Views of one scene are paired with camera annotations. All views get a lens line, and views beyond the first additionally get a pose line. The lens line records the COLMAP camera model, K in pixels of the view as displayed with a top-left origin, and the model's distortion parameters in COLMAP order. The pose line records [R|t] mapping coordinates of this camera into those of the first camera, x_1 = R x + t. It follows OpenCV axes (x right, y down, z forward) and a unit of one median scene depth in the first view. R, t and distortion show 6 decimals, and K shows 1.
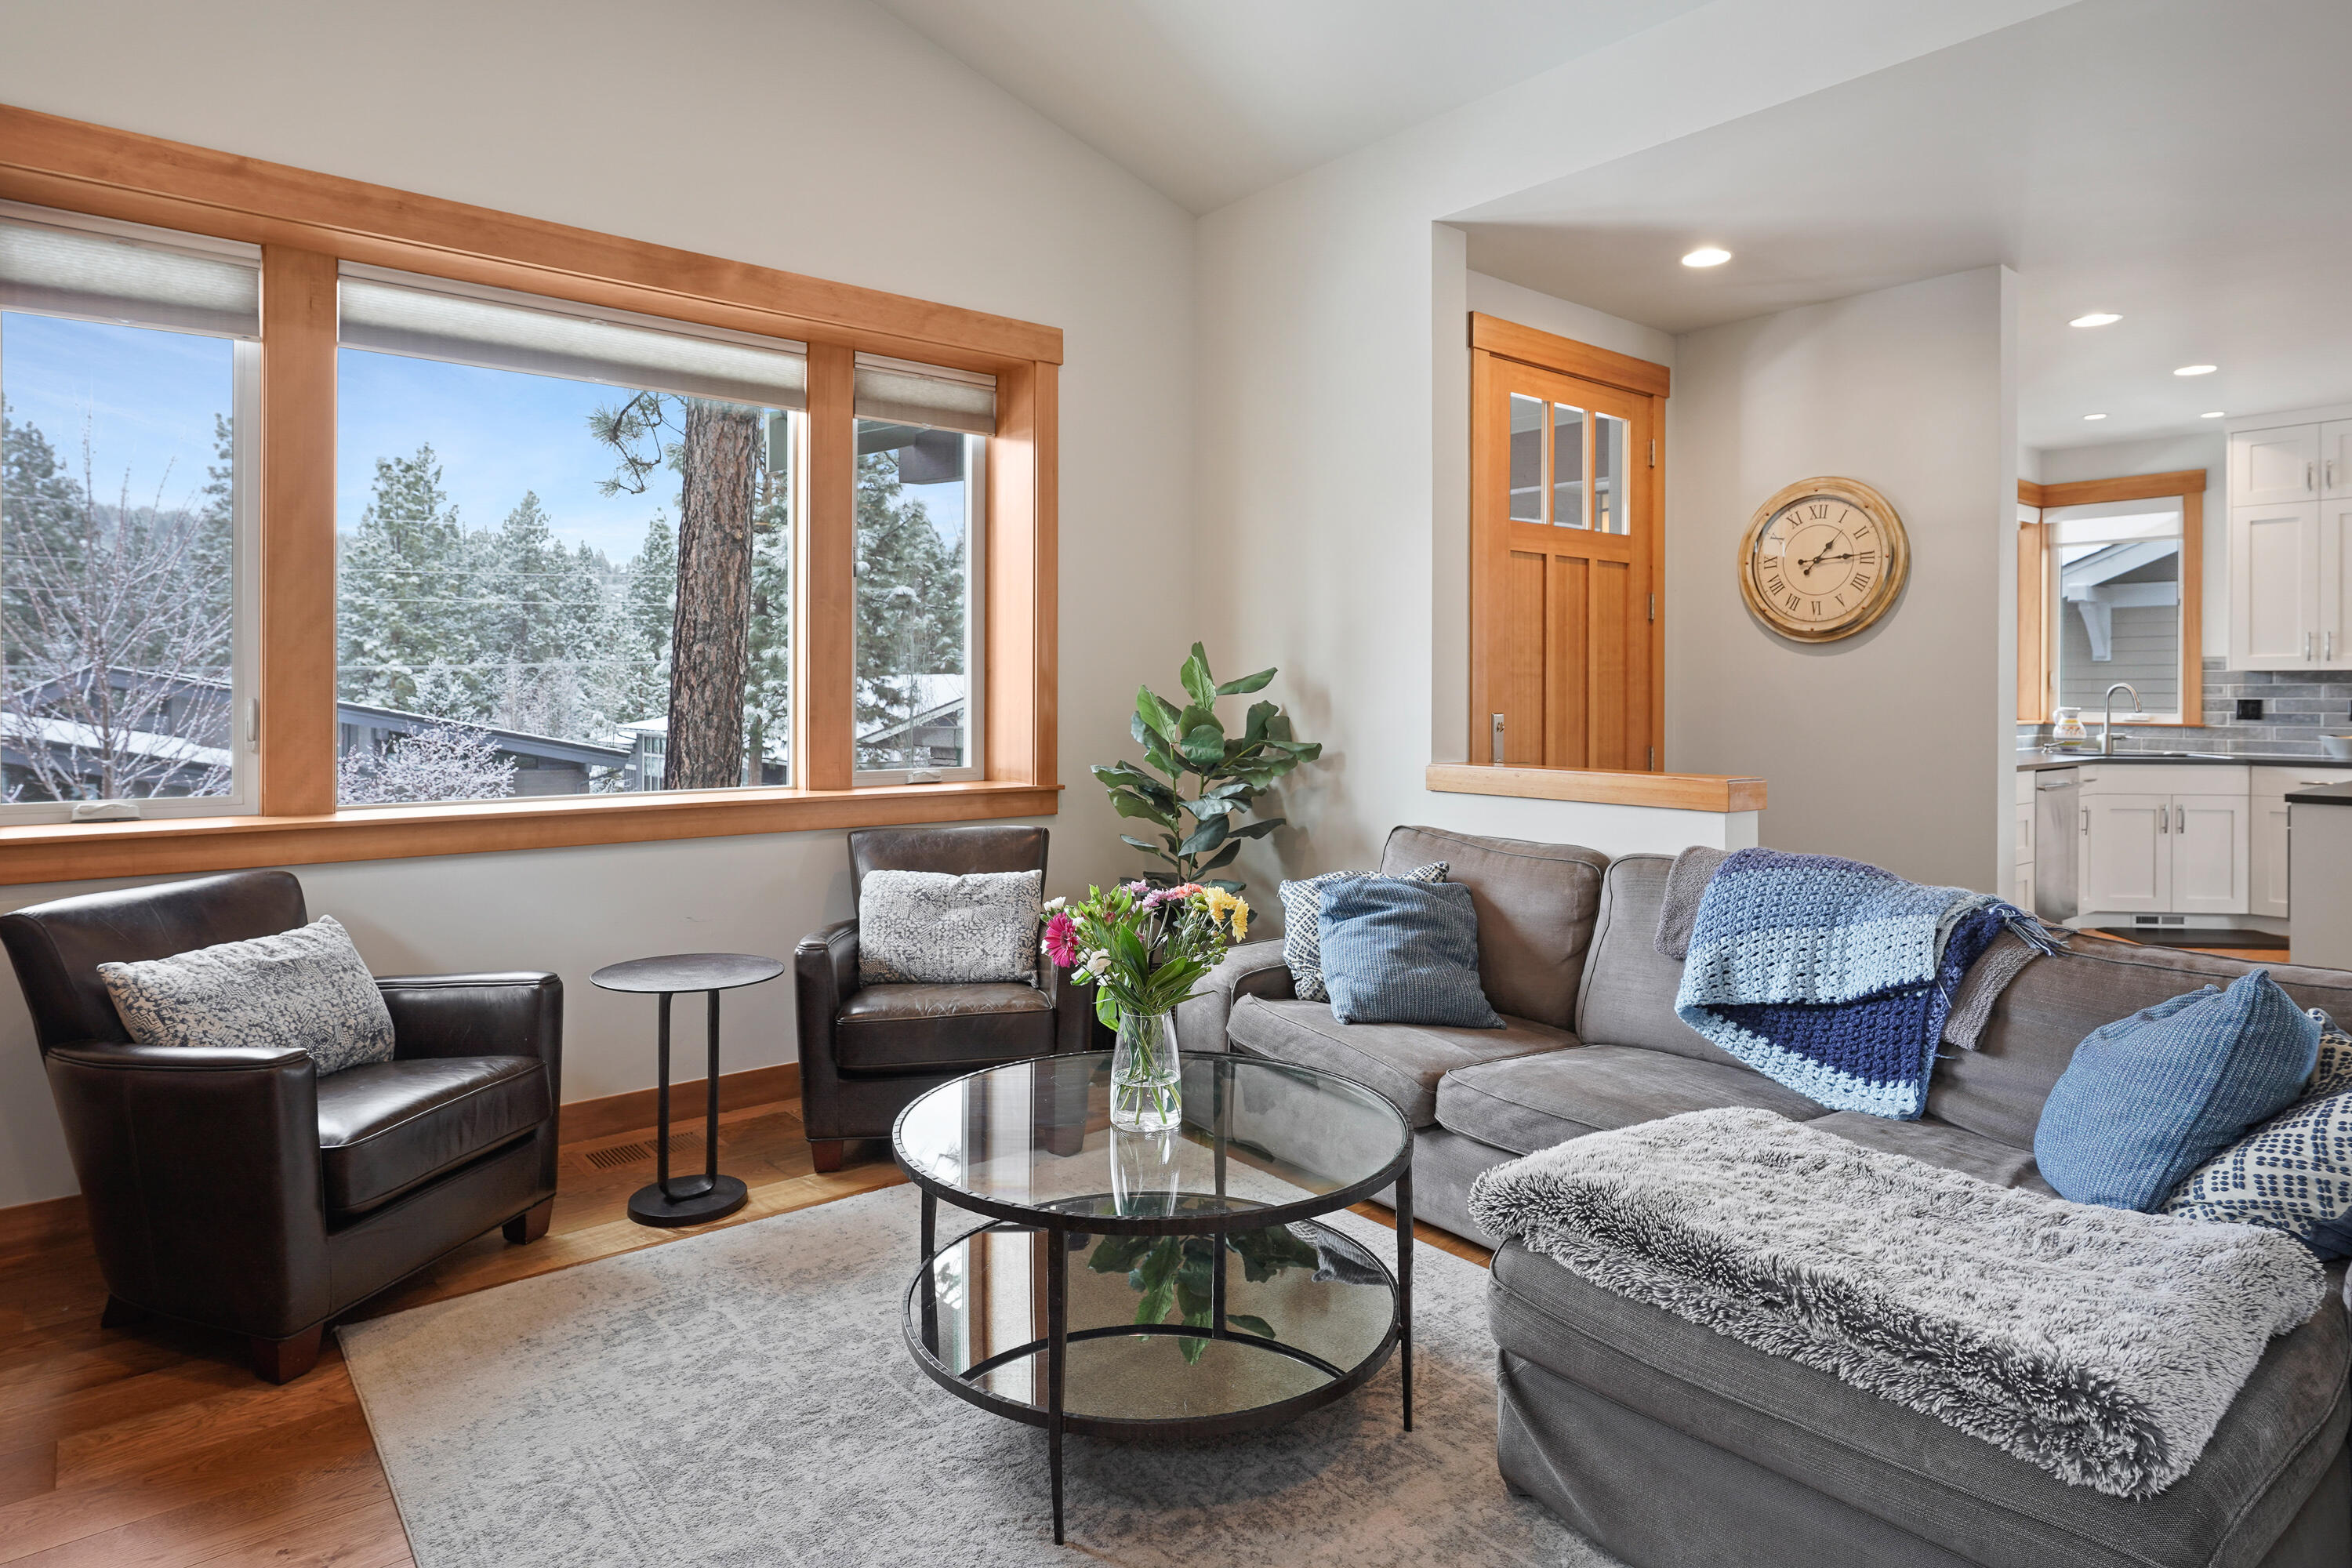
lens RADIAL K [[1367.9, 0, 1159.5], [0, 1367.9, 696.7], [0, 0, 1]] dist [-0.003582, 0.004661]
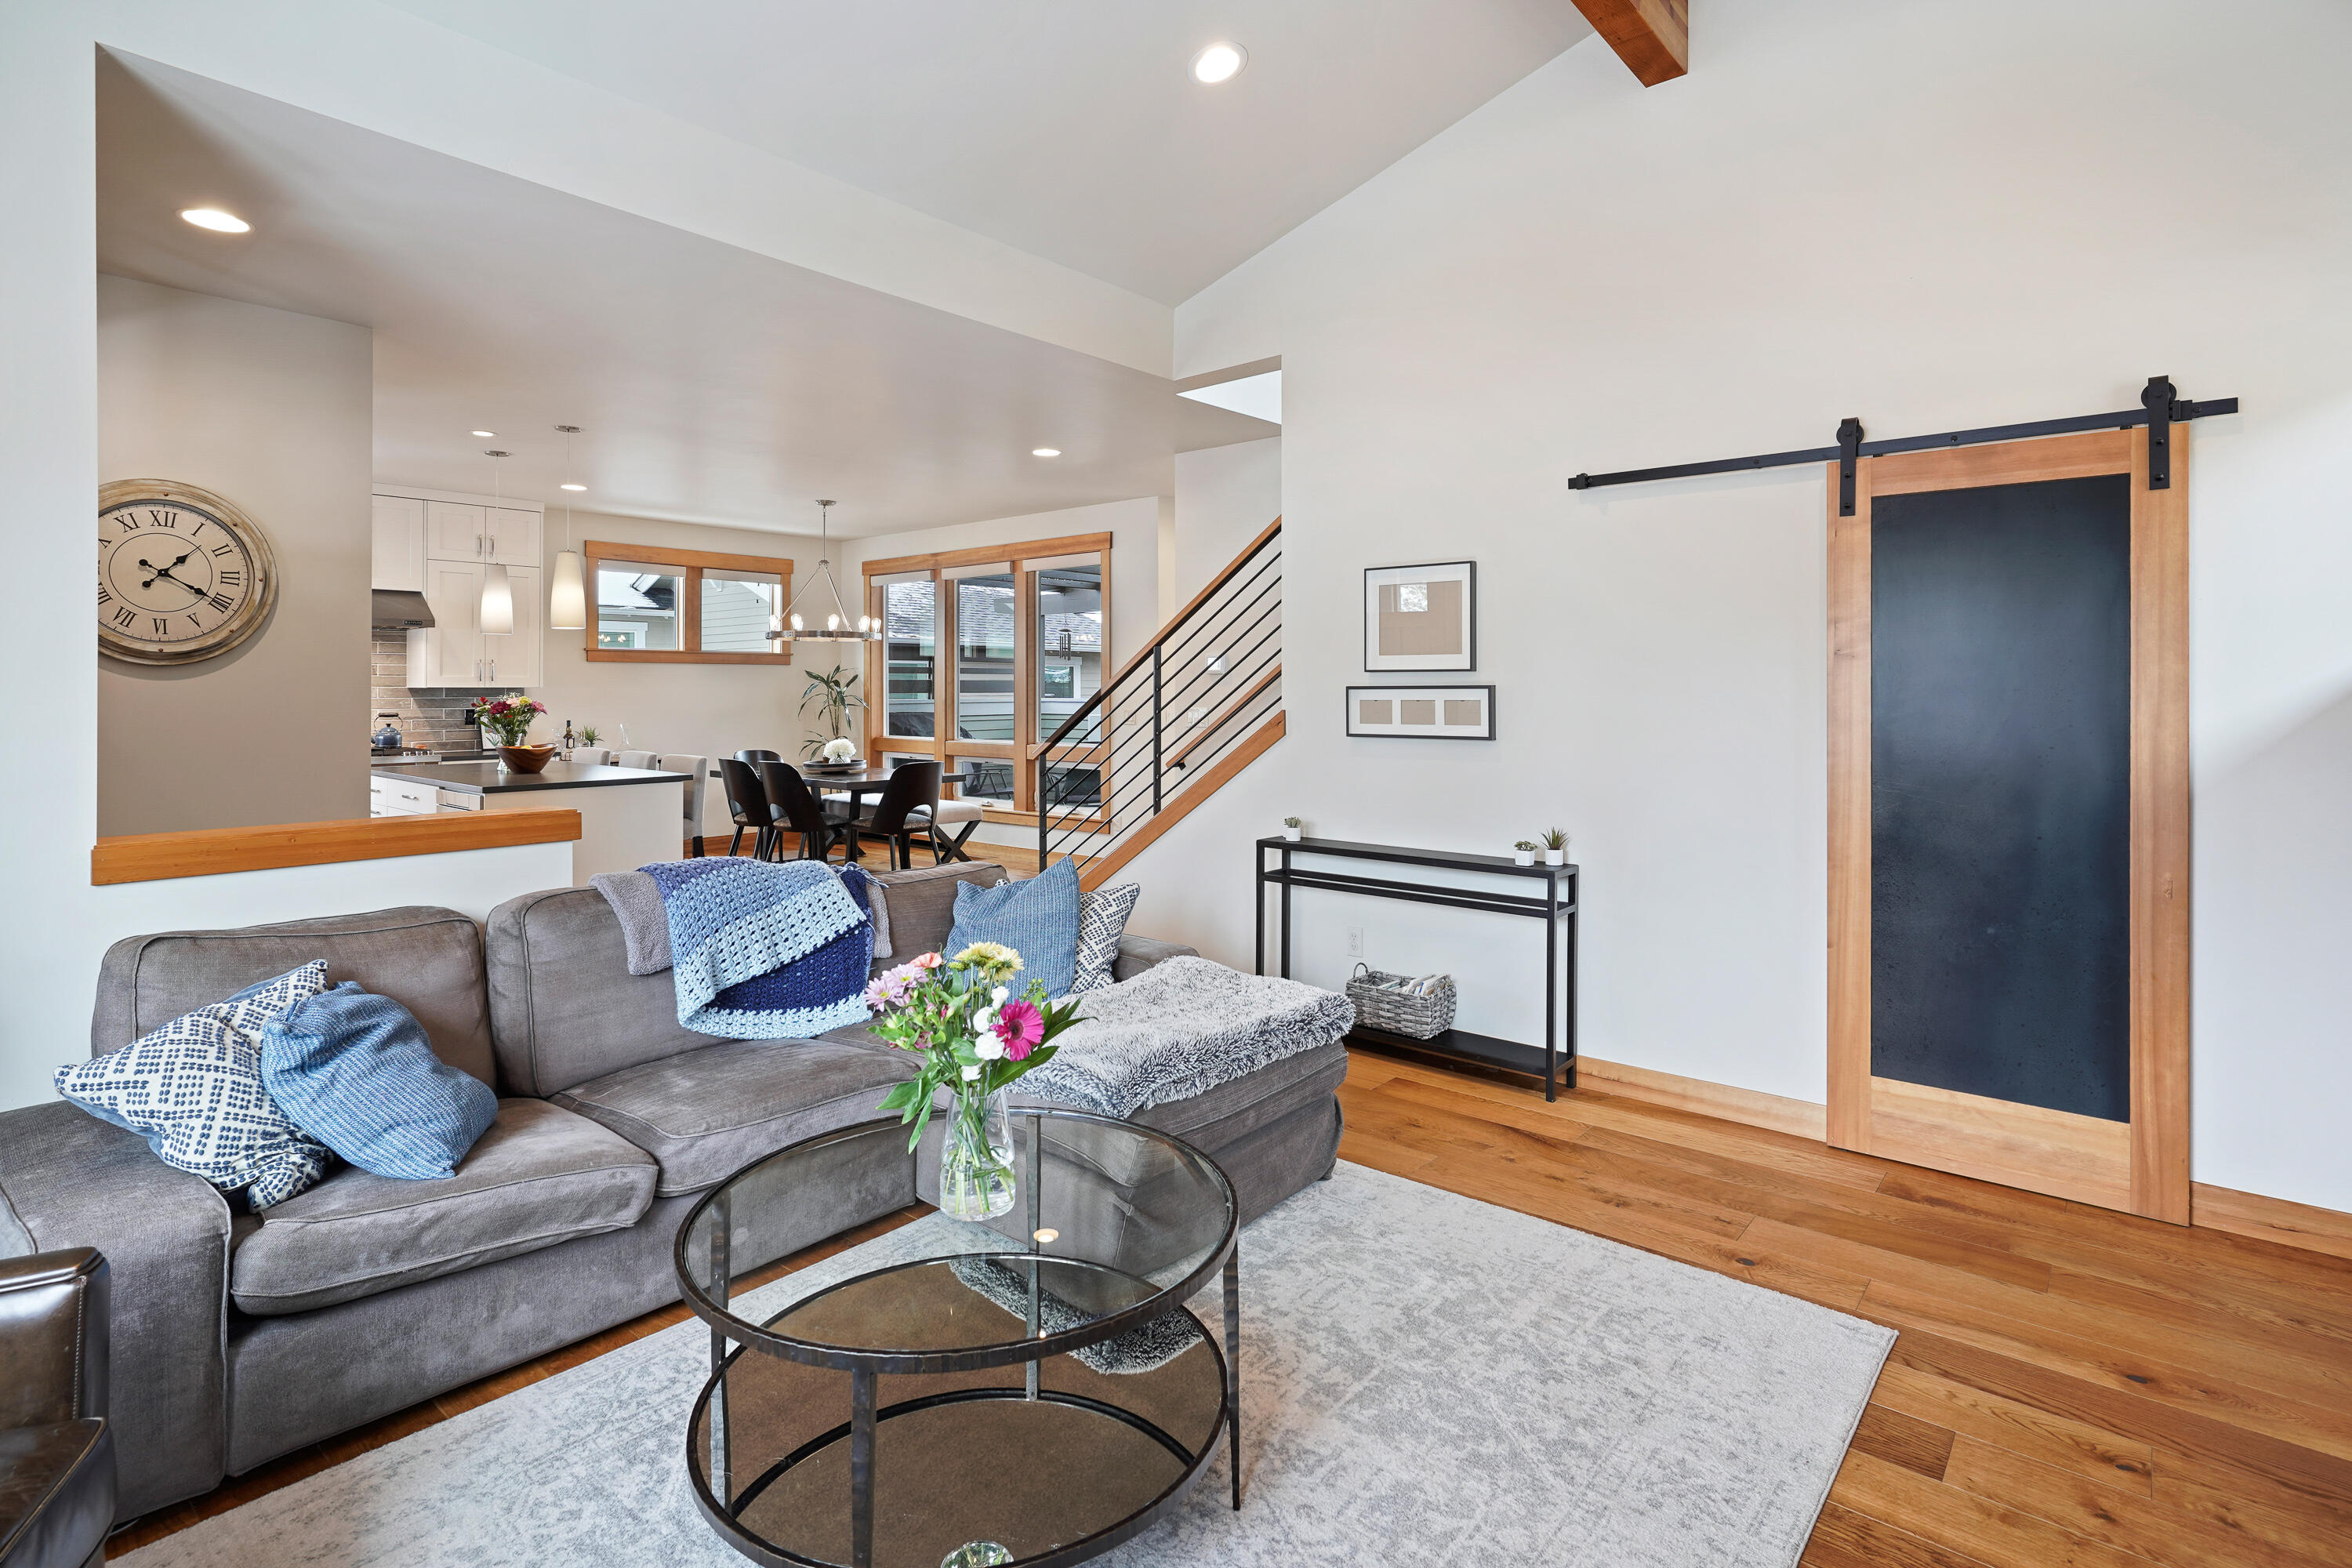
lens RADIAL K [[1162.7, 0, 1178.0], [0, 1162.7, 686.2], [0, 0, 1]] dist [-0.004376, 0.007238]
pose [[-0.176973, 0.001773, 0.984214, -0.381135], [0.002286, 0.999996, -0.001390, -0.022448], [-0.984213, 0.002004, -0.176977, 0.468630]]
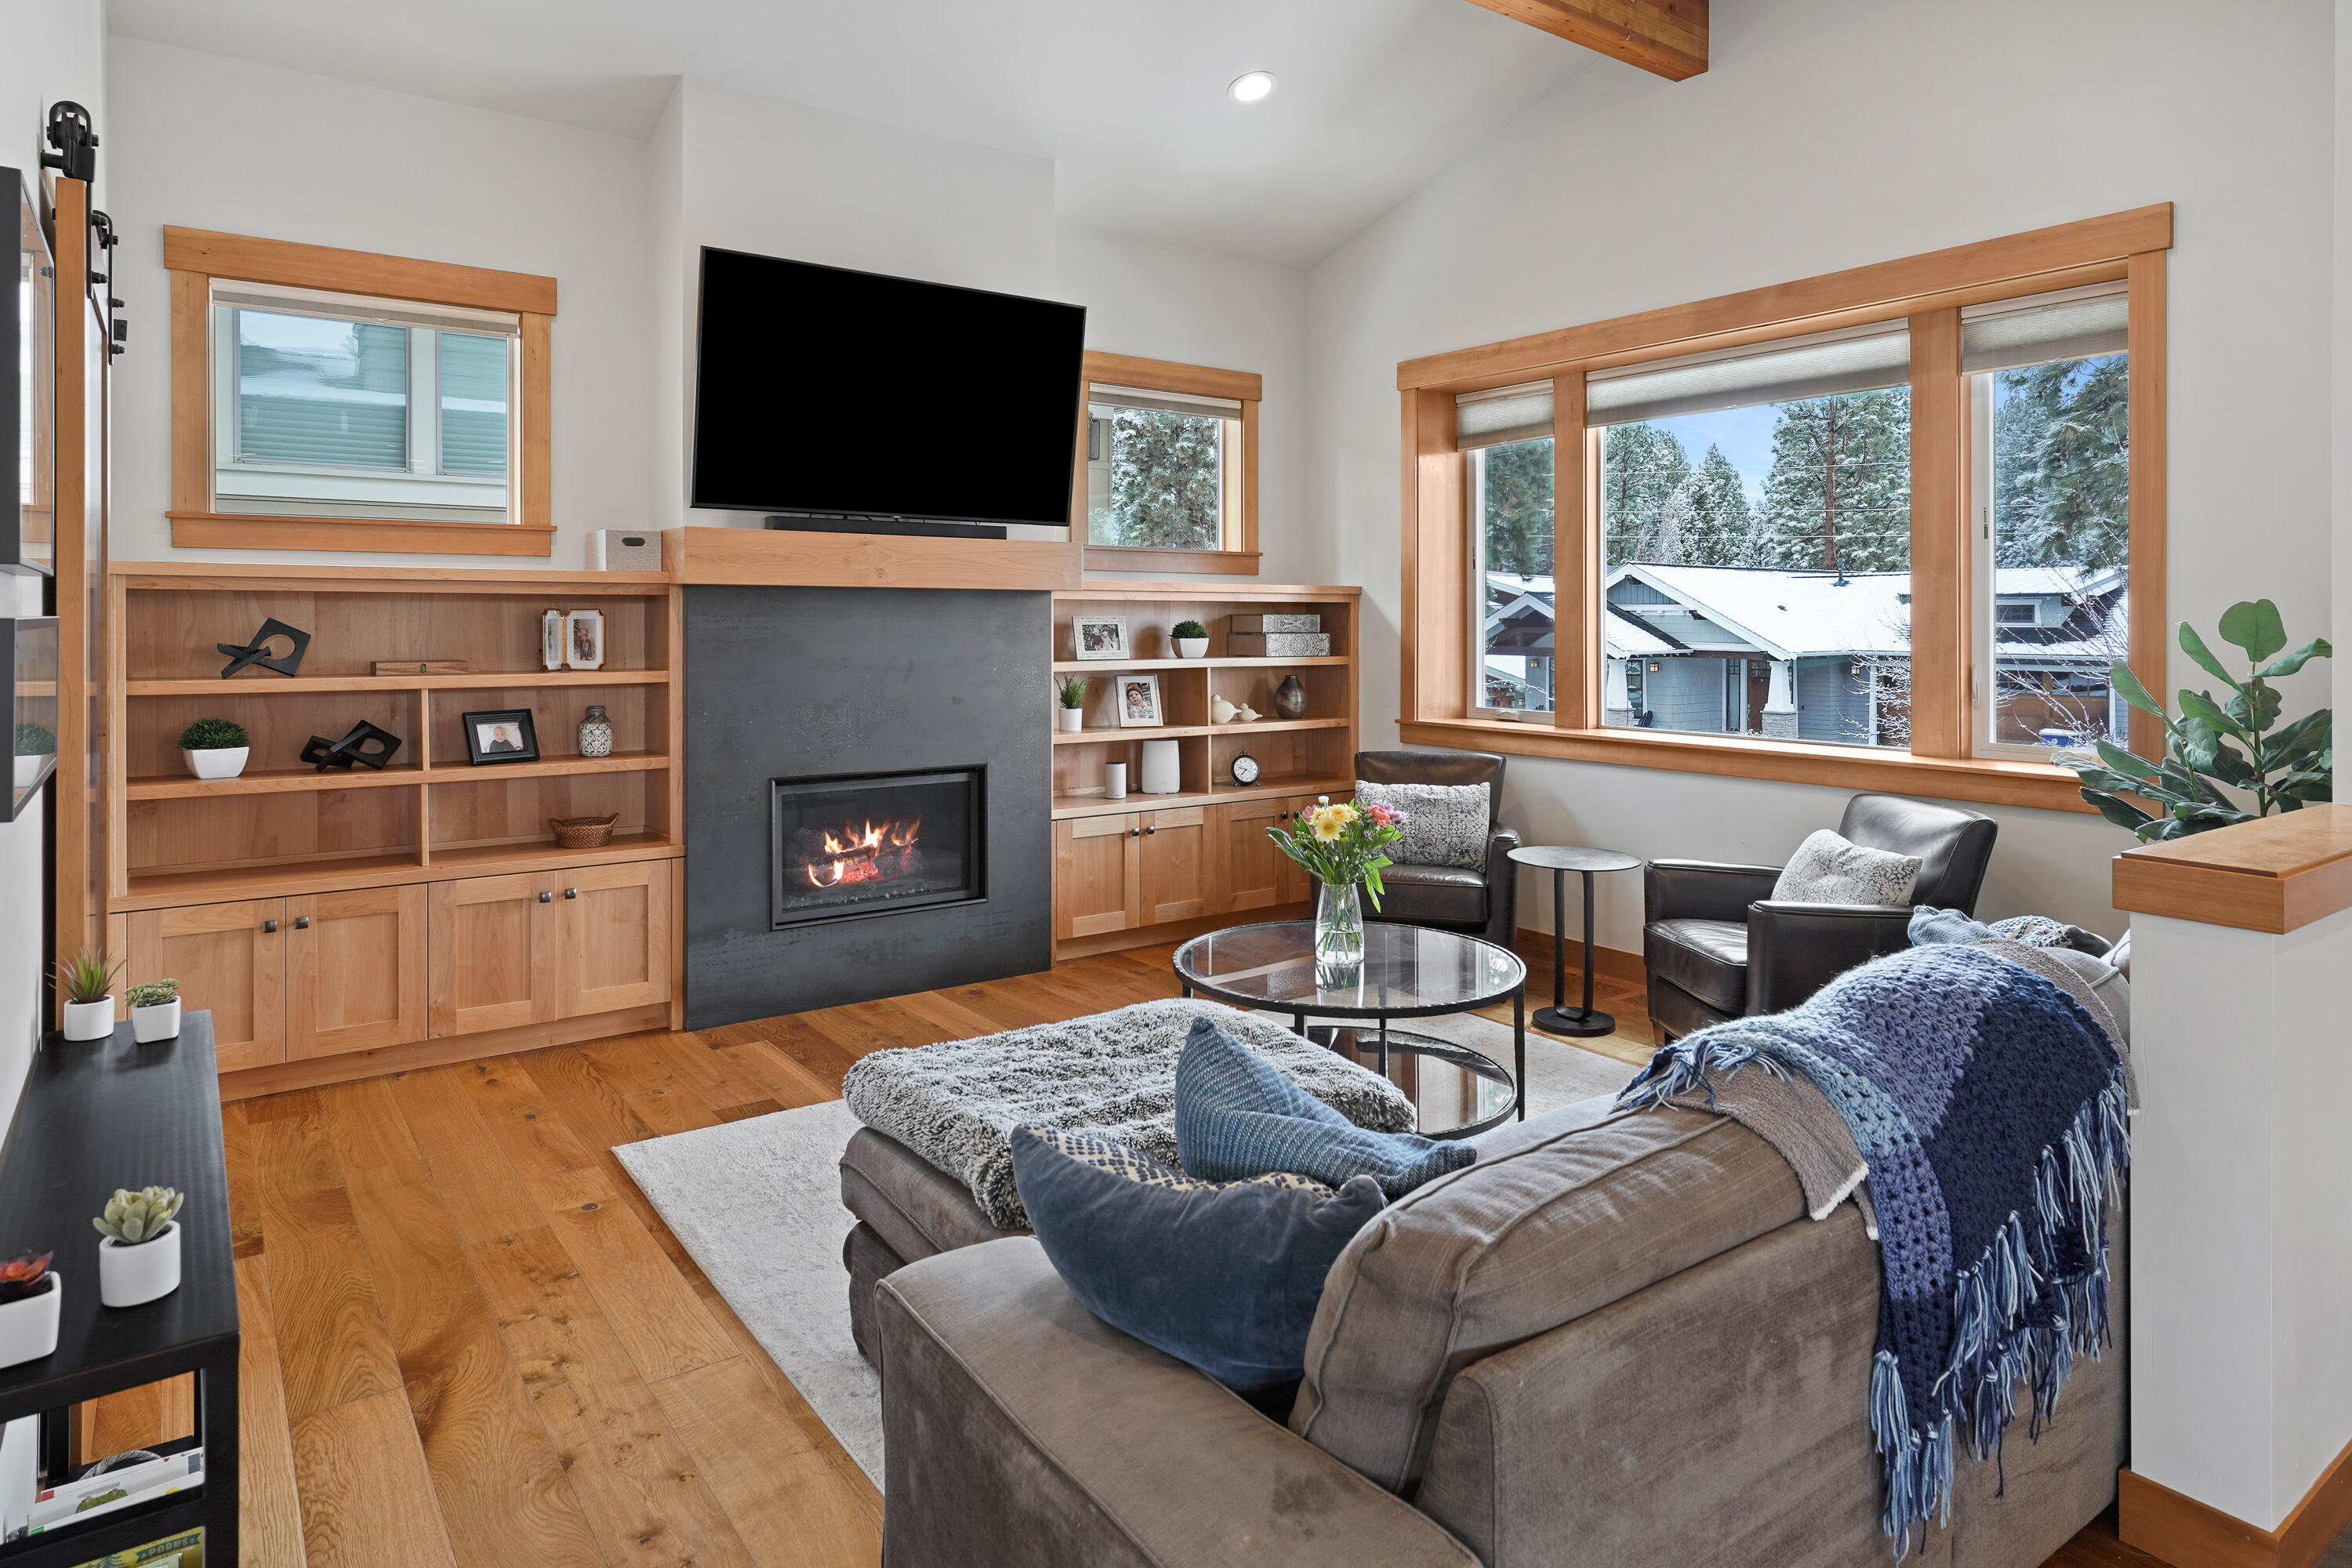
lens RADIAL K [[1367.9, 0, 1183.3], [0, 1367.9, 626.8], [0, 0, 1]] dist [-0.003582, 0.004661]
pose [[-0.062484, 0.001041, -0.998045, 0.769102], [-0.005094, 0.999986, 0.001362, -0.023712], [0.998033, 0.005169, -0.062478, 0.503411]]
